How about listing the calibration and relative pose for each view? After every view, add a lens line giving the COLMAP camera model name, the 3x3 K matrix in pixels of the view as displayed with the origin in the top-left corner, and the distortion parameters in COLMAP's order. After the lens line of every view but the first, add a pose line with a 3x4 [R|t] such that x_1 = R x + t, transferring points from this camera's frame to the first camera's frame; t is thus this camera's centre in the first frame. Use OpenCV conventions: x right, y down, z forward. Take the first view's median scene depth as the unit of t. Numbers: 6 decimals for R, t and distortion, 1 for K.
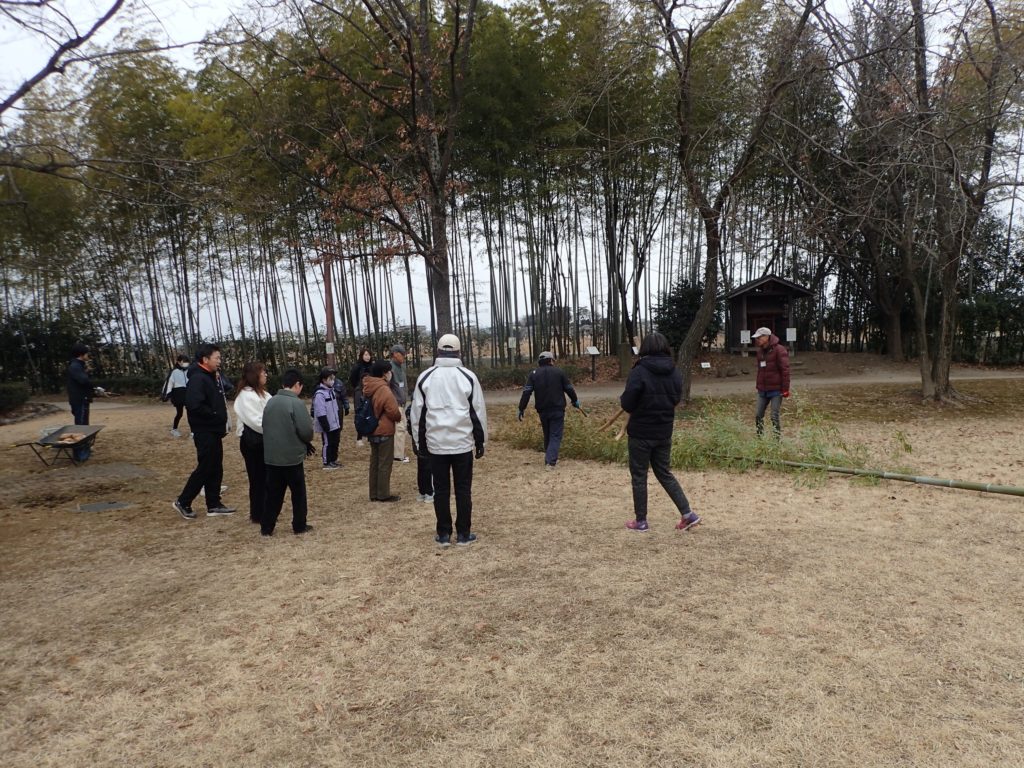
lens RADIAL K [[744.9, 0, 522.2], [0, 744.9, 382.8], [0, 0, 1]] dist [-0.008662, -0.001550]
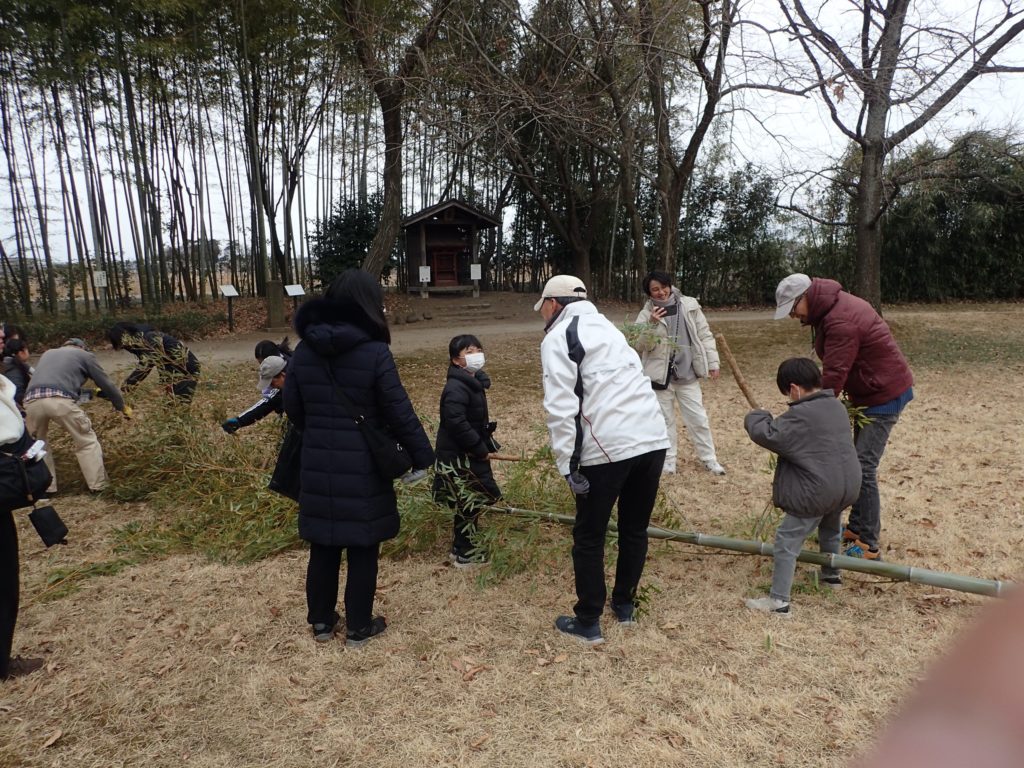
lens RADIAL K [[744.9, 0, 516.9], [0, 744.9, 384.6], [0, 0, 1]] dist [-0.008662, -0.001550]
pose [[0.903995, -0.053453, 0.424188, 0.027695], [0.017386, 0.995929, 0.088448, -0.008879], [-0.427189, -0.072582, 0.901244, 0.168064]]
